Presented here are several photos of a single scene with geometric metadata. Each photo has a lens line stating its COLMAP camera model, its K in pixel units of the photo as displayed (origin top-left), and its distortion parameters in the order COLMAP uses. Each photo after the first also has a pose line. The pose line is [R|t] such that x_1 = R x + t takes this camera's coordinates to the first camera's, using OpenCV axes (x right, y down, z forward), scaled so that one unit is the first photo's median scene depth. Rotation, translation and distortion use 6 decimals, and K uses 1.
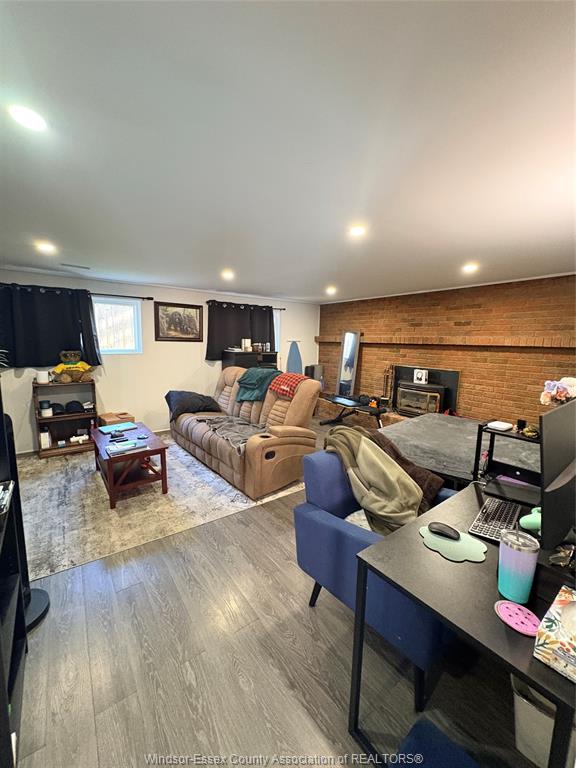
lens RADIAL K [[303.6, 0, 288.0], [0, 303.6, 384.0], [0, 0, 1]] dist [-0.002121, -0.000194]
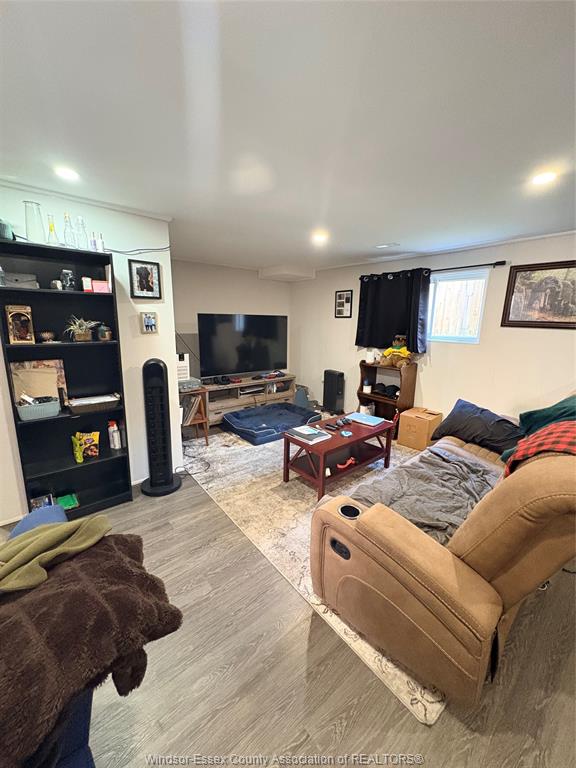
lens RADIAL K [[303.6, 0, 288.0], [0, 303.6, 384.0], [0, 0, 1]] dist [-0.002121, -0.000194]
pose [[0.045266, 0.196795, -0.979399, 0.258751], [-0.158002, 0.969474, 0.187498, -0.080121], [0.986401, 0.146260, 0.074978, 0.571050]]
